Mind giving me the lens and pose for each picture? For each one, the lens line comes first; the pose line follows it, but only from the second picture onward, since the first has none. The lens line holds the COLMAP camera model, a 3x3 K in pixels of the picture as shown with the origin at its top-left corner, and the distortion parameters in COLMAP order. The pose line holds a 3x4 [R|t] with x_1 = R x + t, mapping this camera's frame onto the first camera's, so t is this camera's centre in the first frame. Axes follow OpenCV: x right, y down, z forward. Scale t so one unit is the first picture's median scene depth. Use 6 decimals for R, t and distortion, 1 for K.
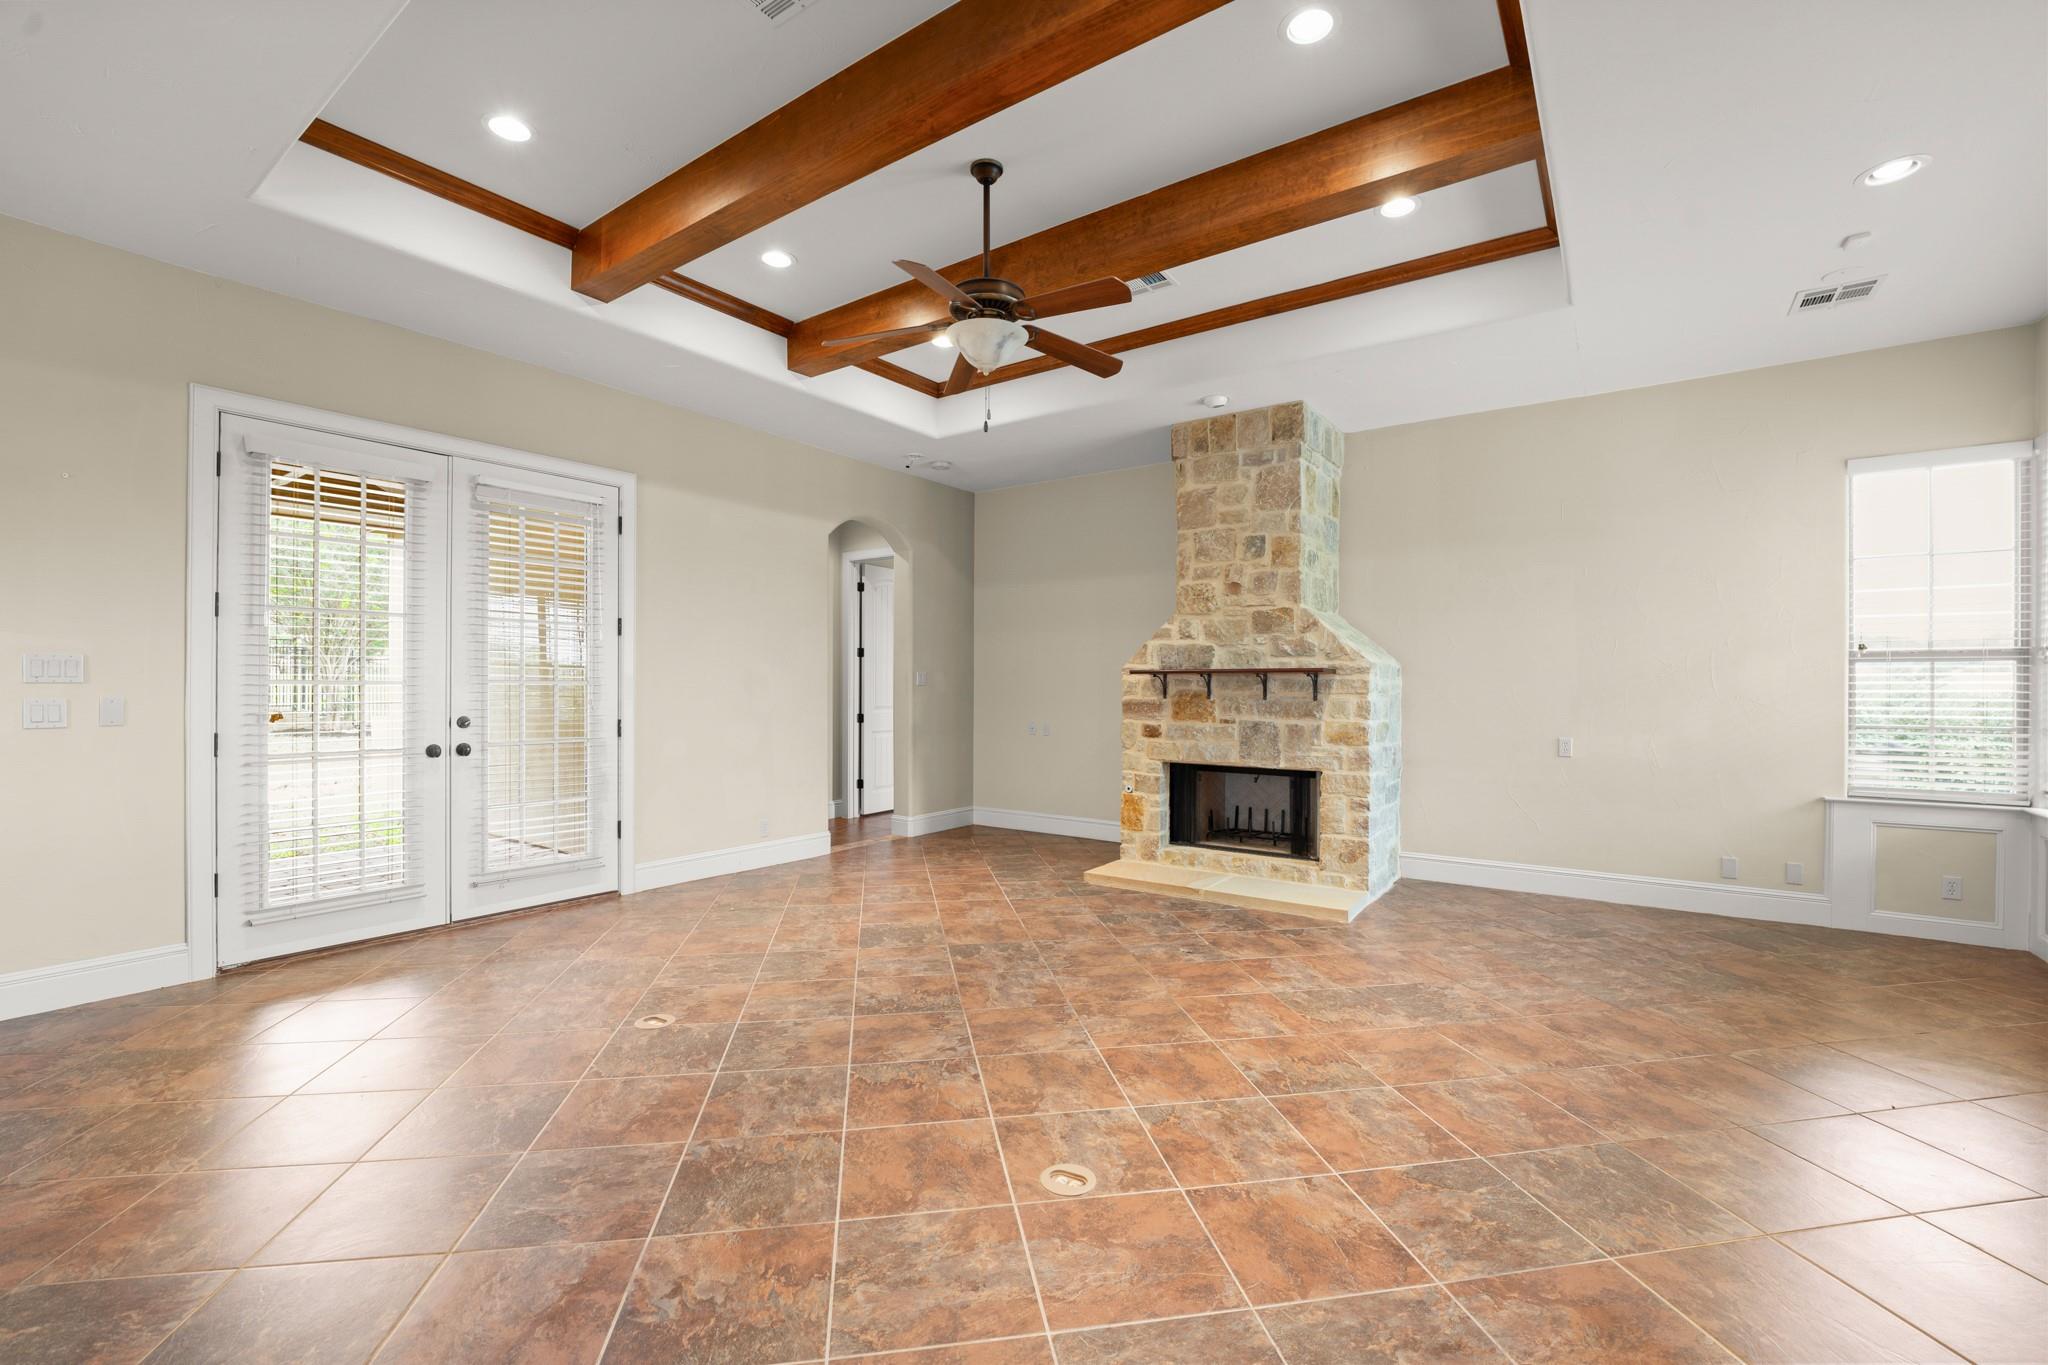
lens RADIAL K [[846.0, 0, 1017.4], [0, 846.0, 687.4], [0, 0, 1]] dist [-0.002610, -0.000127]
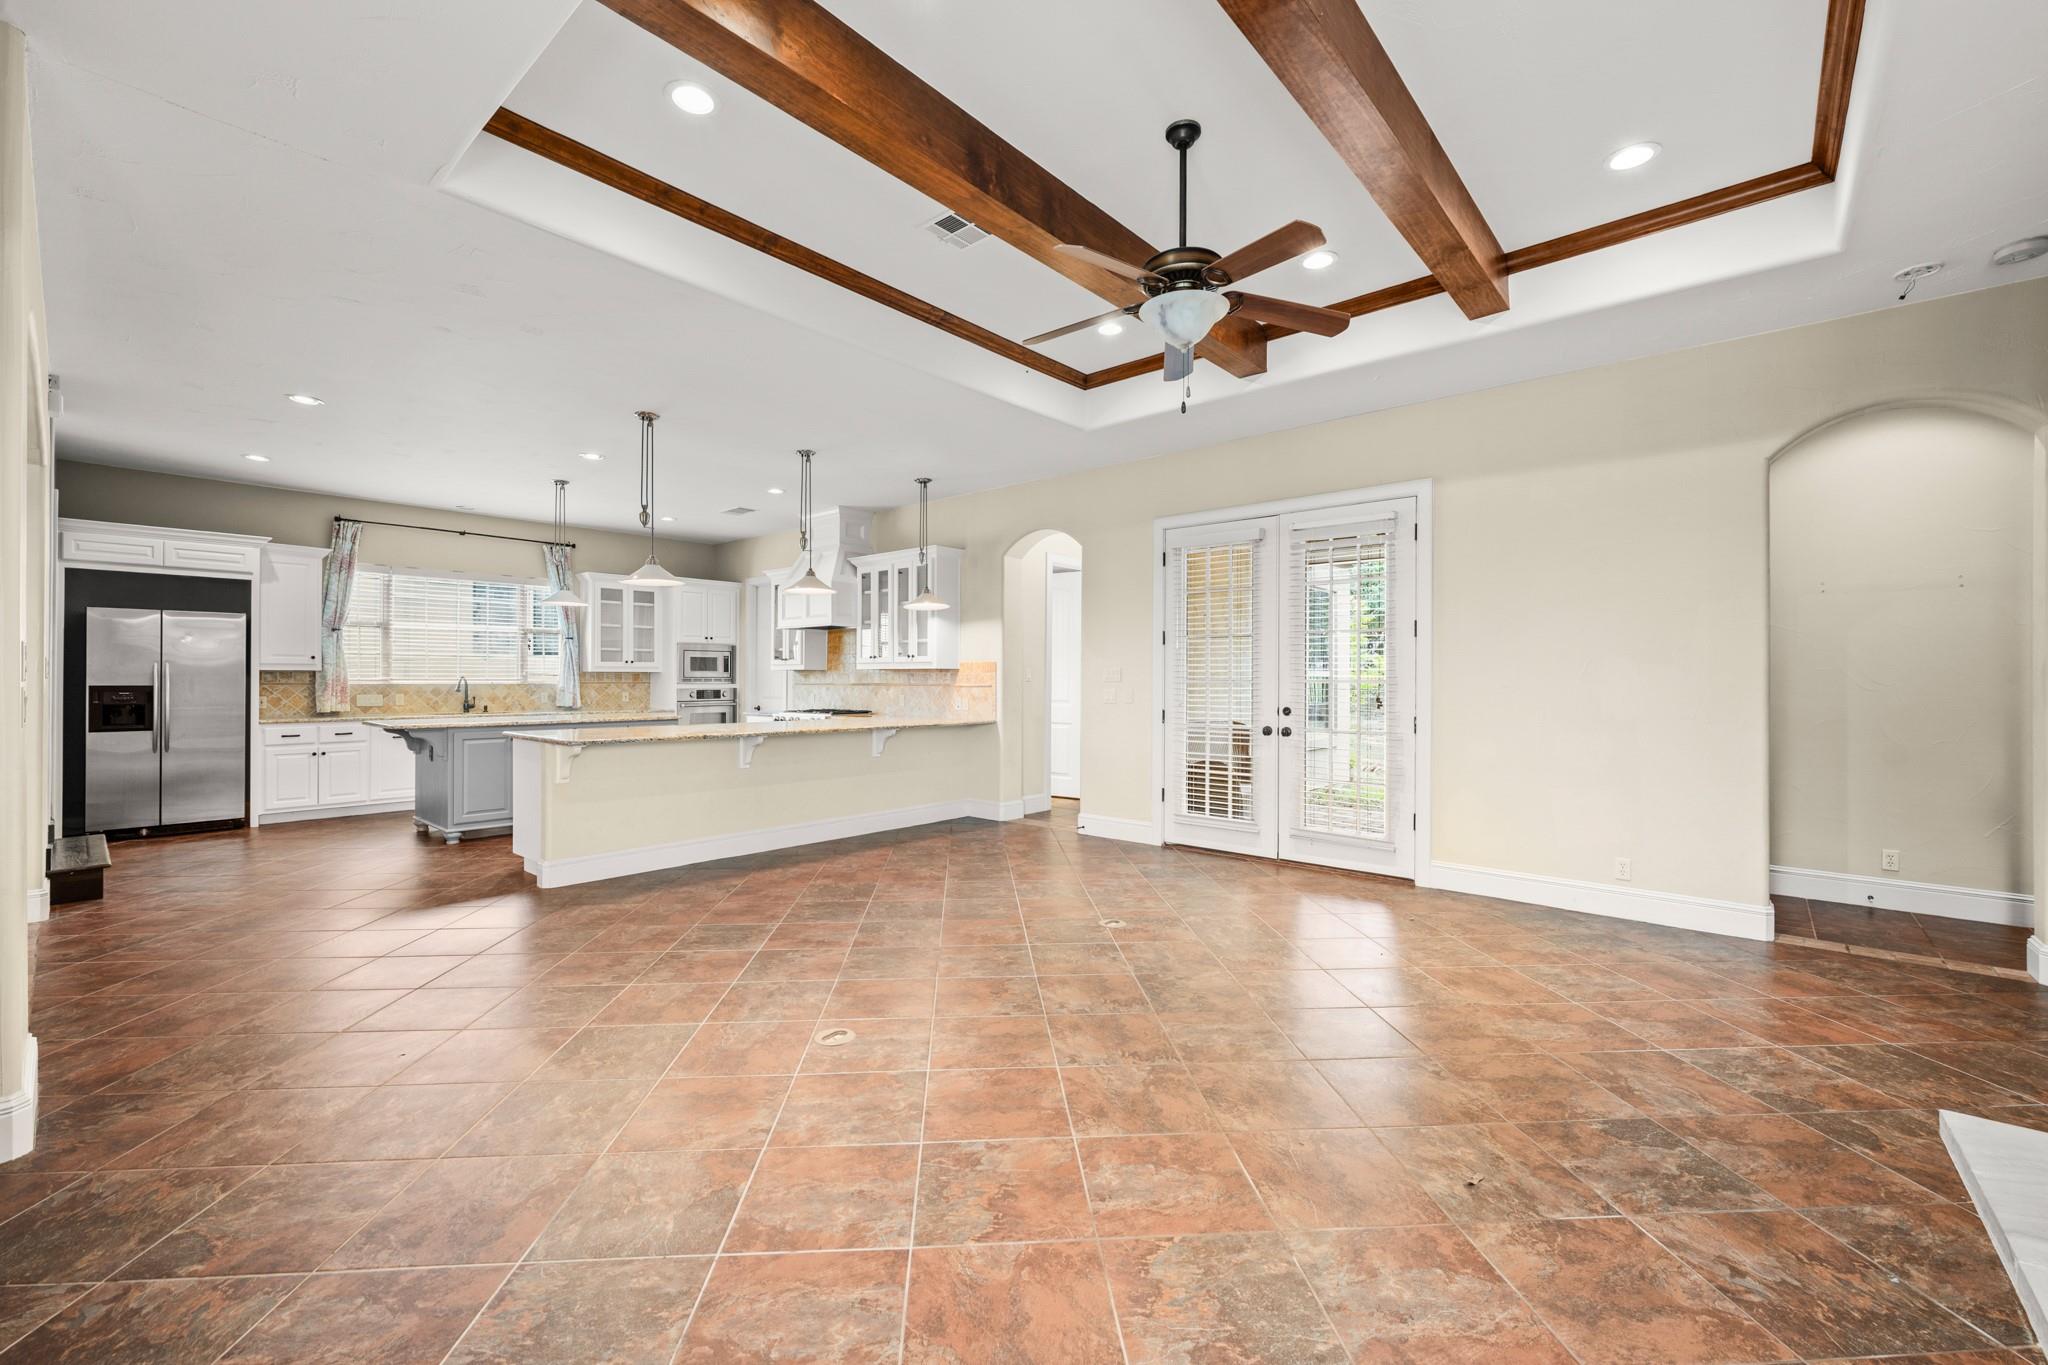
lens RADIAL K [[846.0, 0, 1054.6], [0, 846.0, 675.2], [0, 0, 1]] dist [-0.002610, -0.000127]
pose [[-0.070322, -0.011860, -0.997454, 0.578938], [-0.011257, 0.999875, -0.011095, 0.002329], [0.997461, 0.010448, -0.070447, 0.593367]]
